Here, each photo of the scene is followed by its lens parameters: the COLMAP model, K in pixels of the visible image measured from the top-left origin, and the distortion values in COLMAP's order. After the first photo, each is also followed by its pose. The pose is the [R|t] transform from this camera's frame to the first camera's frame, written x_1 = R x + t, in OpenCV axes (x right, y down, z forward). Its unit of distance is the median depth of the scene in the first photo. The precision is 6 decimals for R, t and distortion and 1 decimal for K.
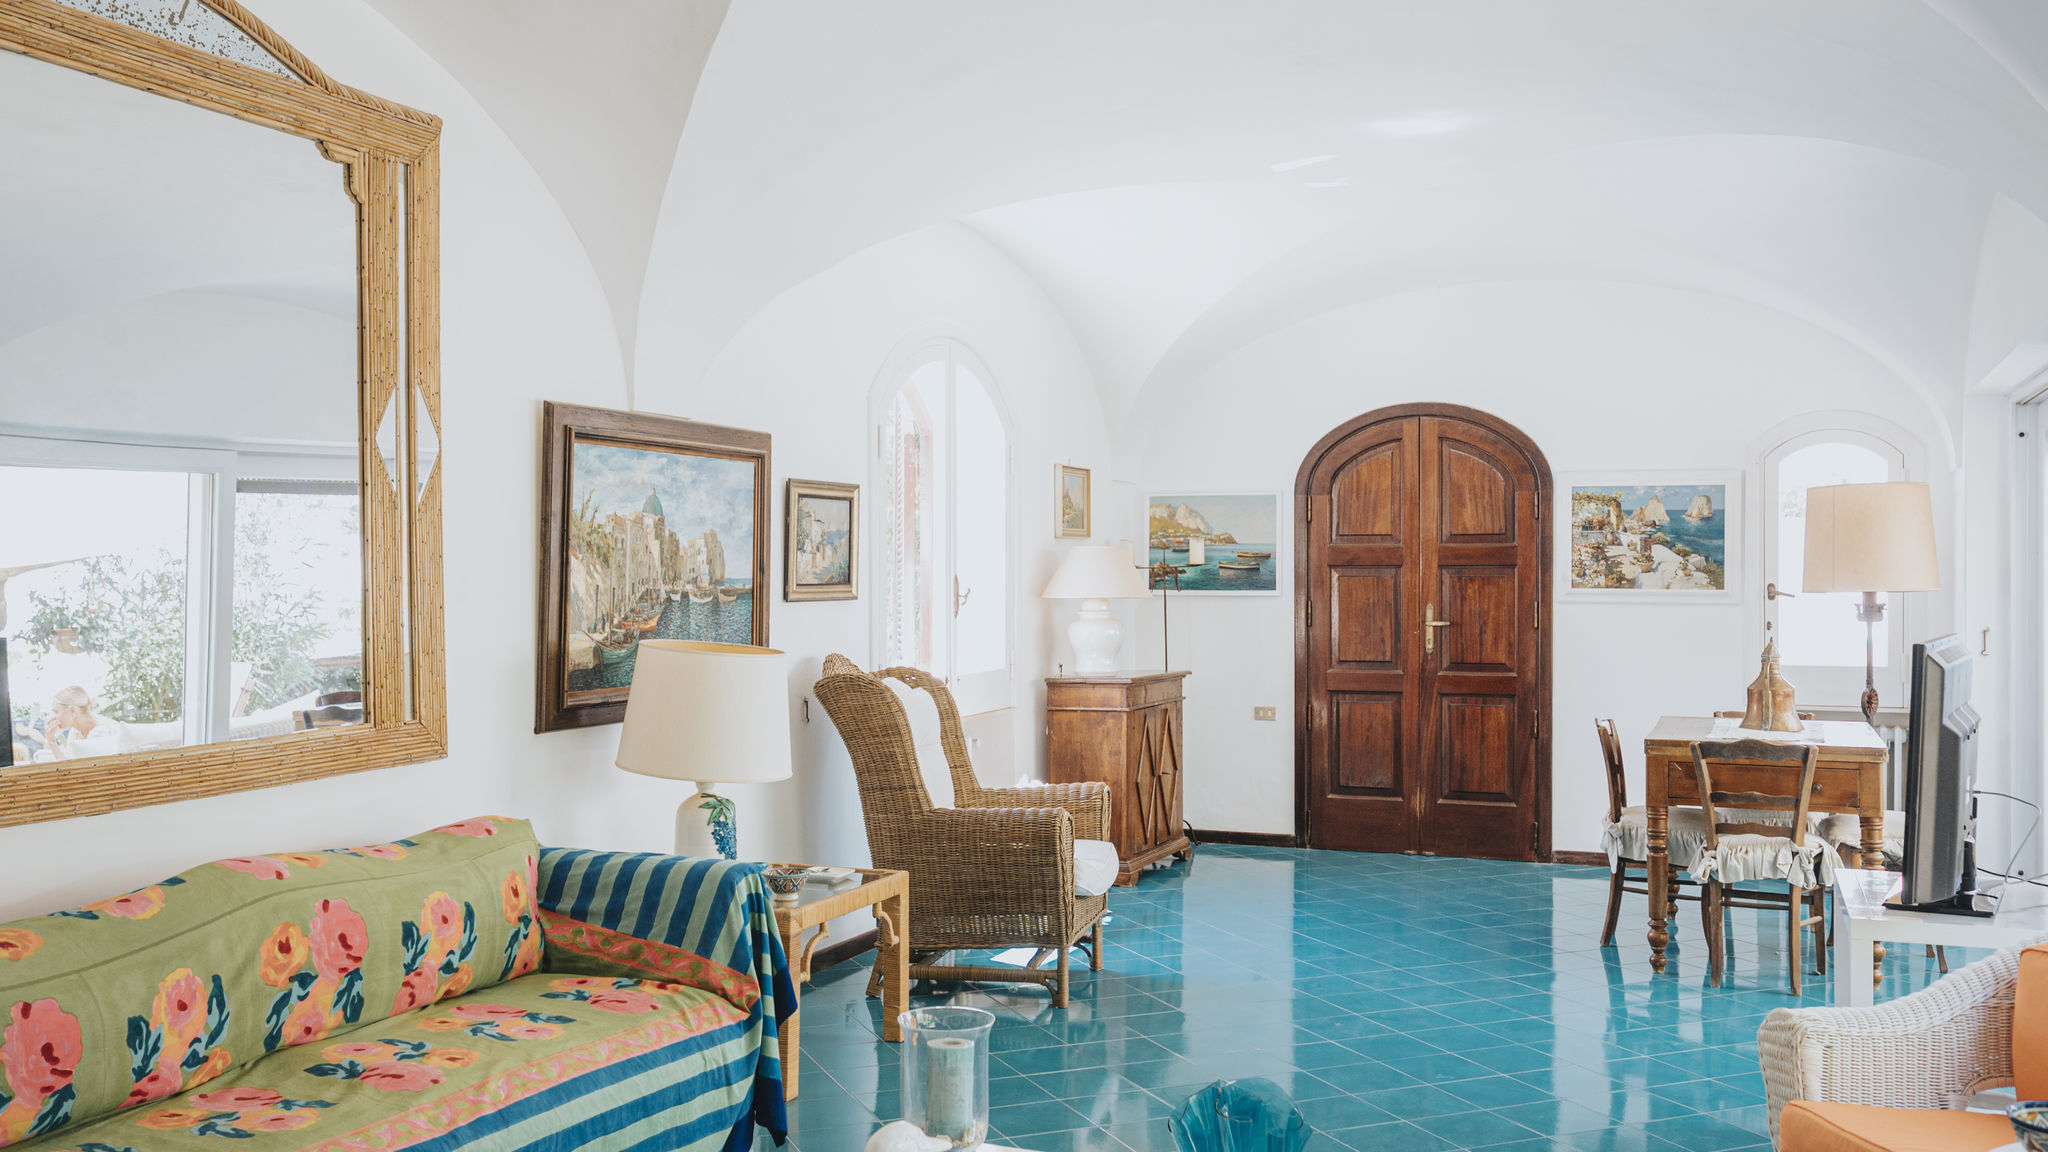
lens RADIAL K [[1860.4, 0, 1024.2], [0, 1860.4, 574.1], [0, 0, 1]] dist [-0.006027, 0.002463]
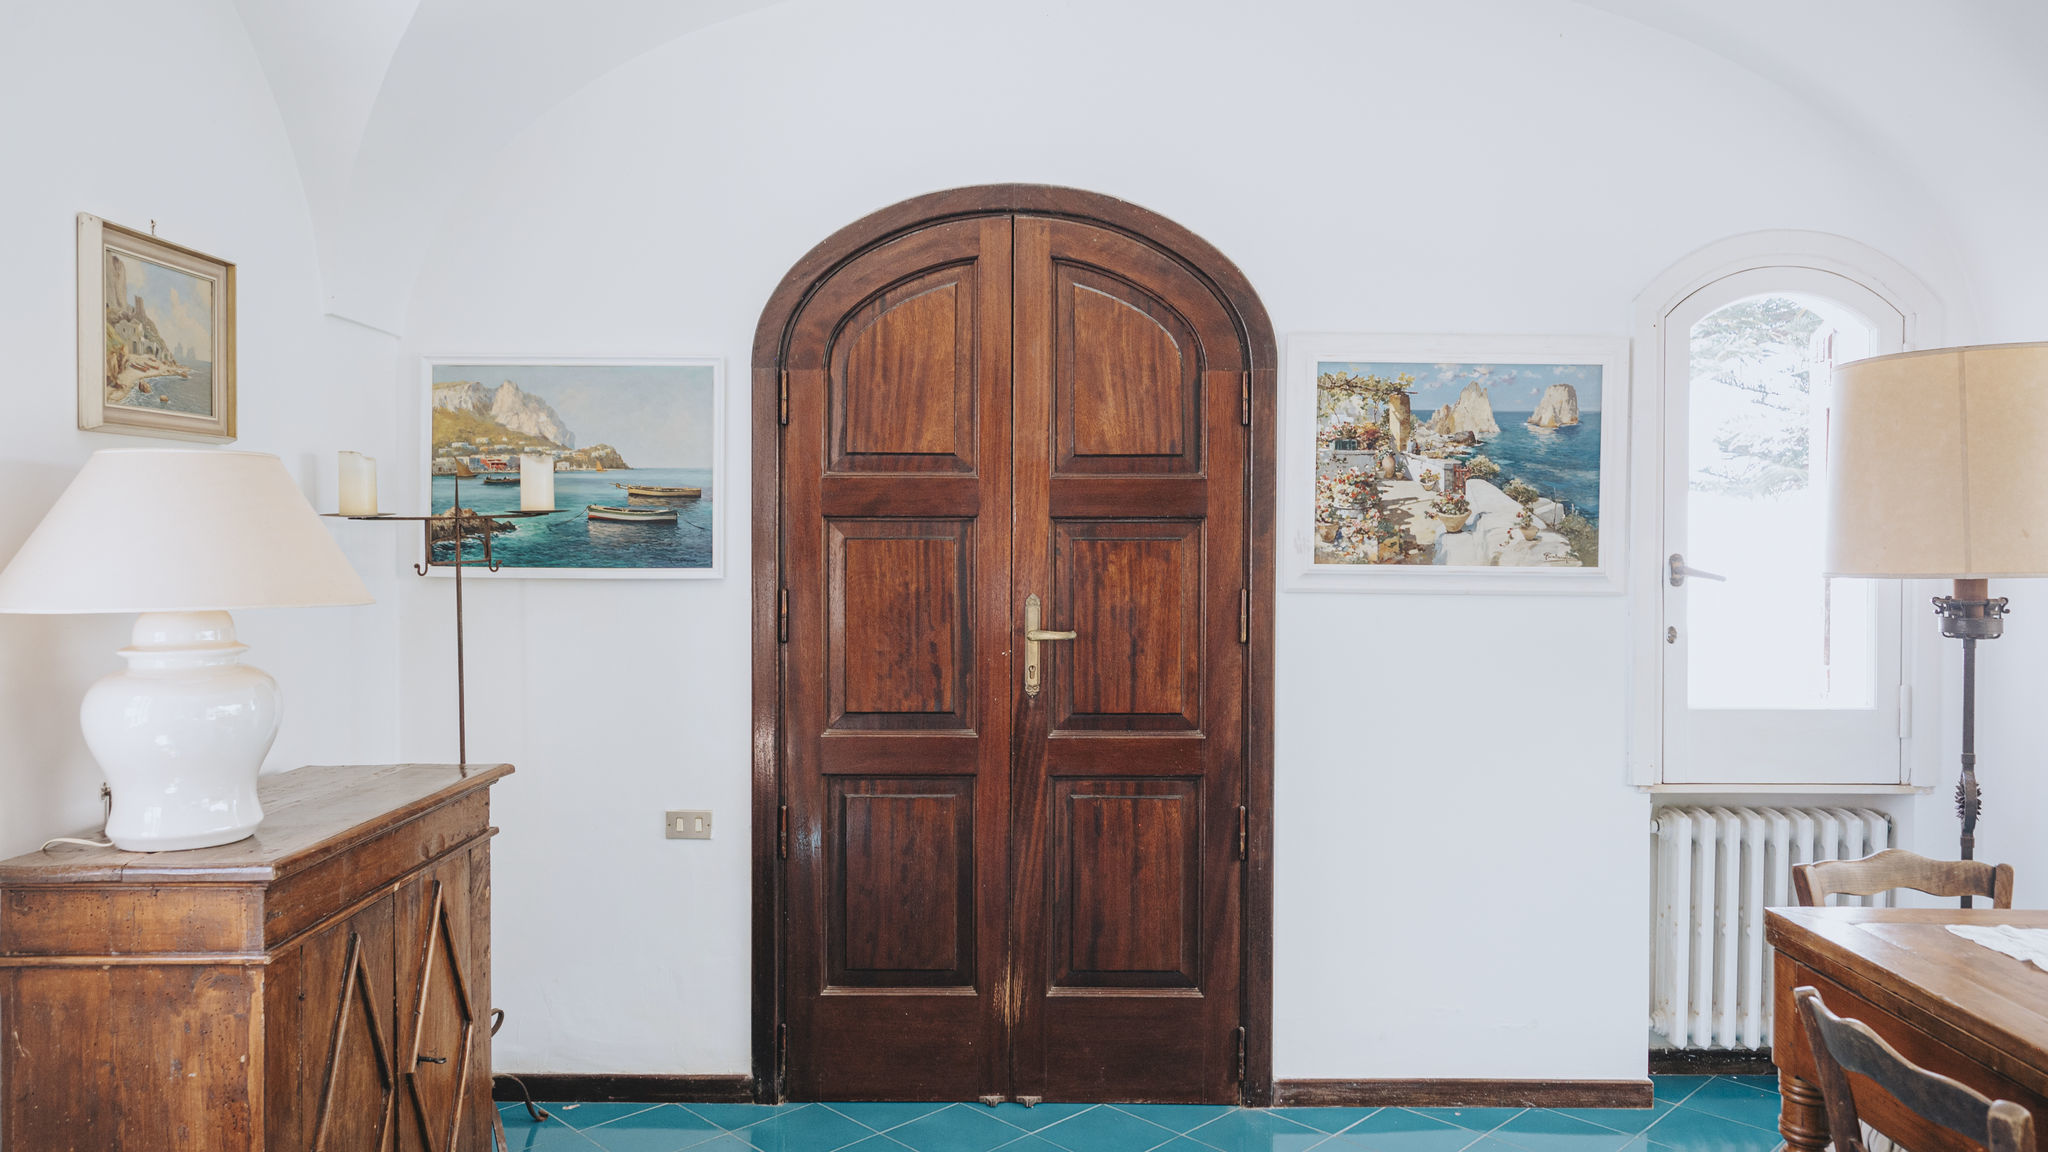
lens RADIAL K [[1348.0, 0, 1039.1], [0, 1348.0, 540.4], [0, 0, 1]] dist [-0.008855, -0.000188]
pose [[0.920117, -0.000150, 0.391645, 0.079978], [-0.003735, 0.999951, 0.009158, -0.001771], [-0.391627, -0.009889, 0.920071, 0.673560]]
